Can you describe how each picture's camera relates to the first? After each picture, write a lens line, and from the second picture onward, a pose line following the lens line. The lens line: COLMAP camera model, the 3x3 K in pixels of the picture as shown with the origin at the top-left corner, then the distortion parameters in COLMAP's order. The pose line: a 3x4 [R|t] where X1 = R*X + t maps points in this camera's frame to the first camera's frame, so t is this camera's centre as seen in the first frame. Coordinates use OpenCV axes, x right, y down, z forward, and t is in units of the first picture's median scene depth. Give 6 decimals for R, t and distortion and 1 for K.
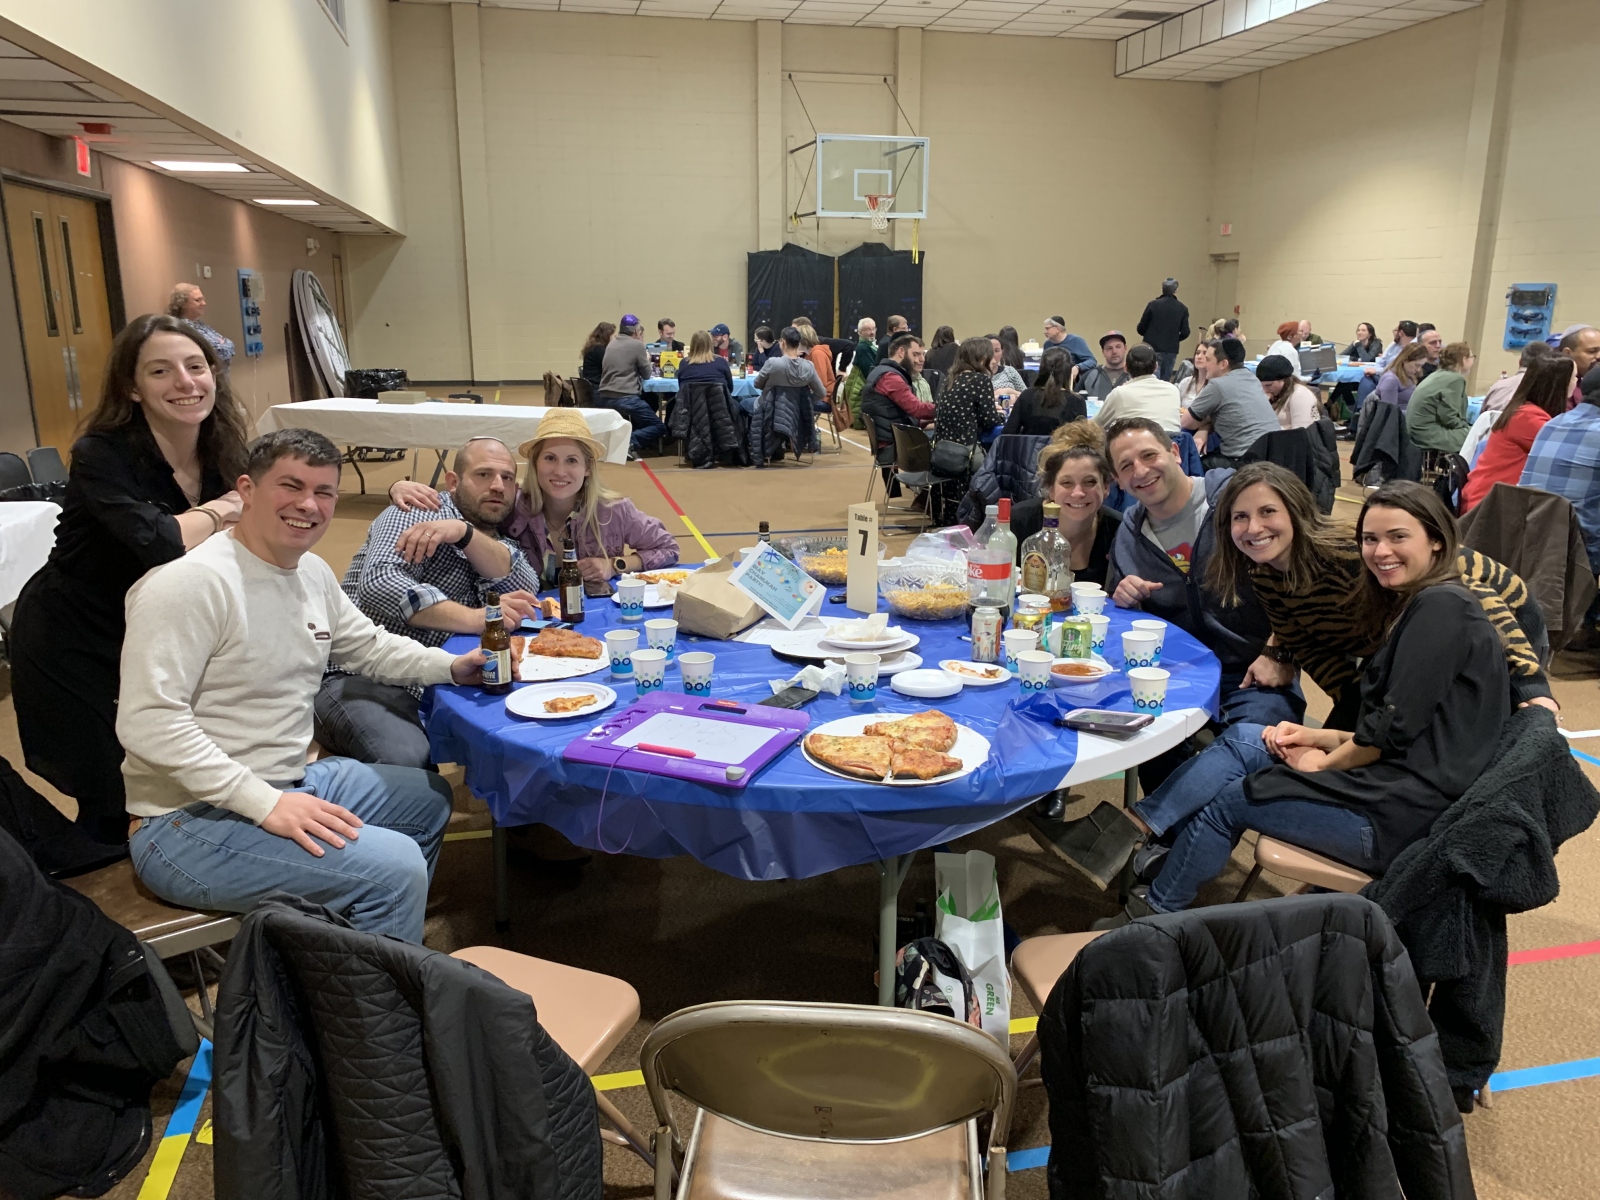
lens RADIAL K [[1203.4, 0, 798.7], [0, 1203.4, 599.3], [0, 0, 1]] dist [0.013348, 0.002629]
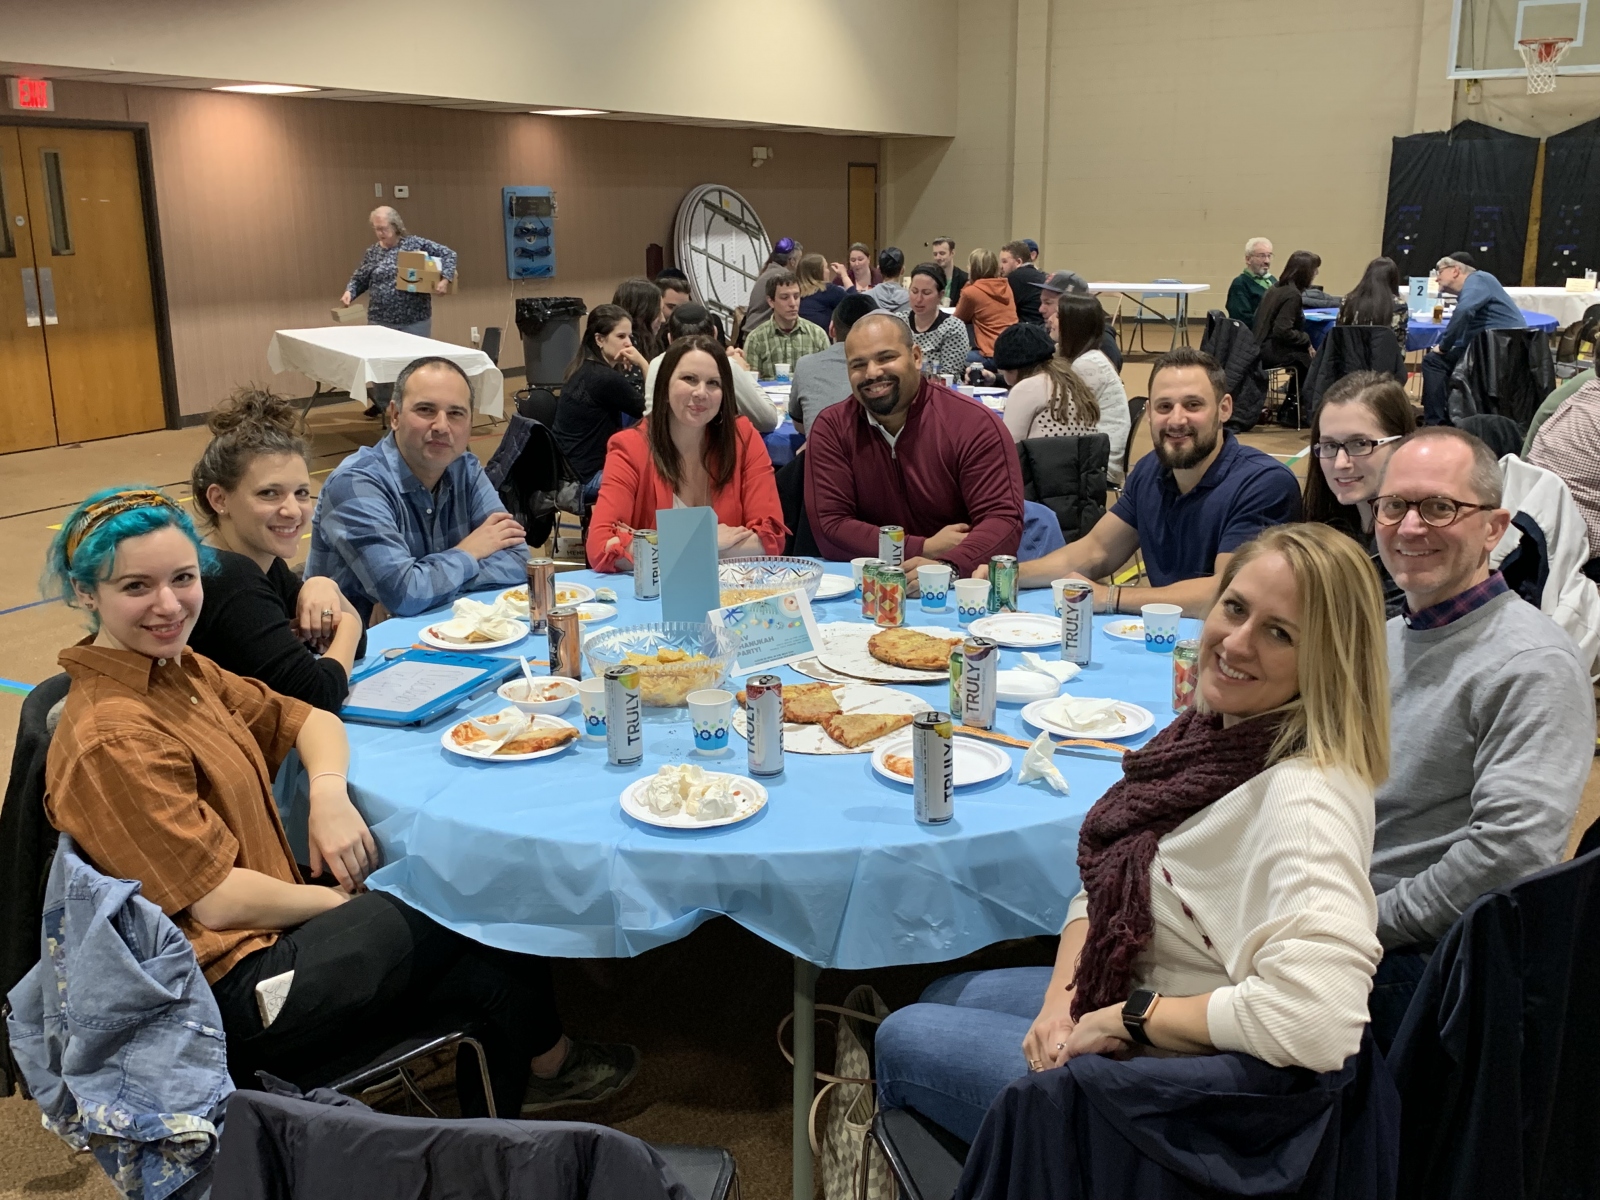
lens RADIAL K [[1552.4, 0, 809.0], [0, 1552.4, 601.7], [0, 0, 1]] dist [-0.011949, 0.000000]
pose [[0.746040, 0.148498, -0.649132, 1.246559], [-0.146693, 0.987520, 0.057317, -0.121180], [0.649543, 0.052462, 0.758513, 0.537235]]
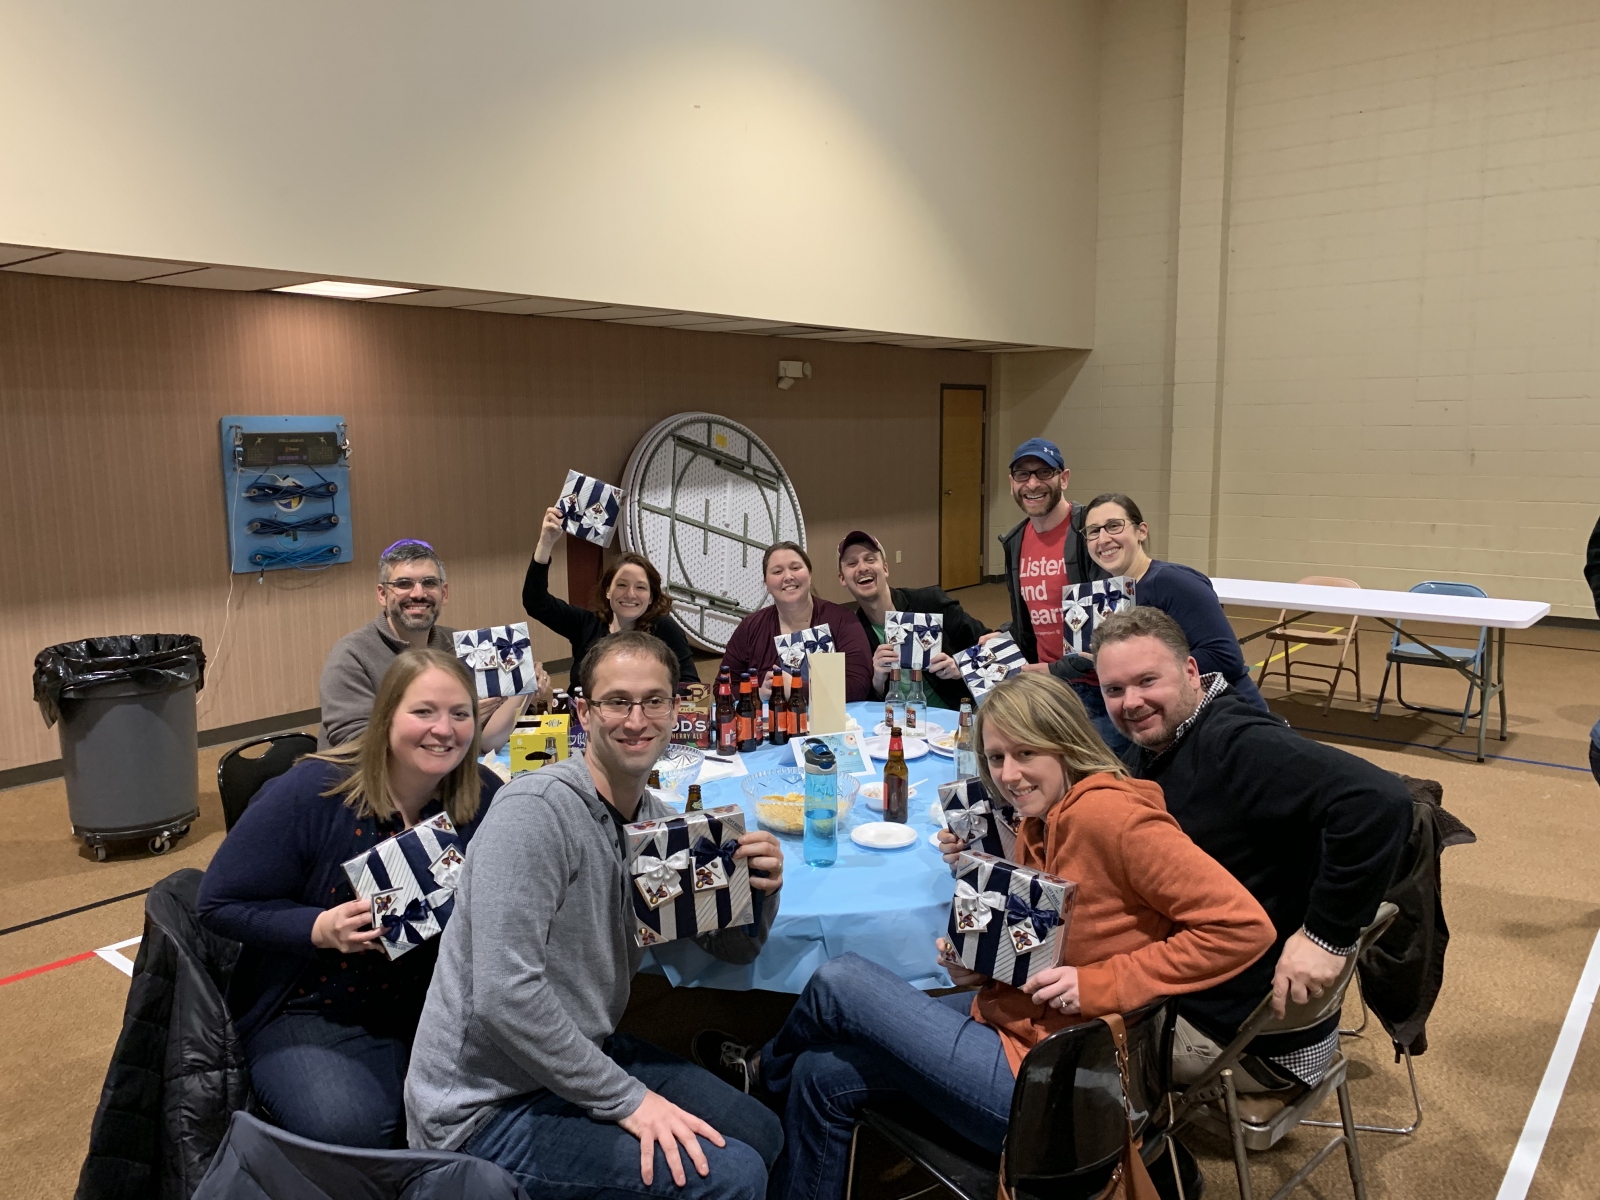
lens RADIAL K [[1203.4, 0, 788.3], [0, 1203.4, 606.7], [0, 0, 1]] dist [0.013348, 0.002629]
pose [[0.595692, 0.095579, -0.797506, 0.322983], [-0.177721, 0.983969, -0.014821, -0.496564], [0.783305, 0.150562, 0.603129, 1.942537]]
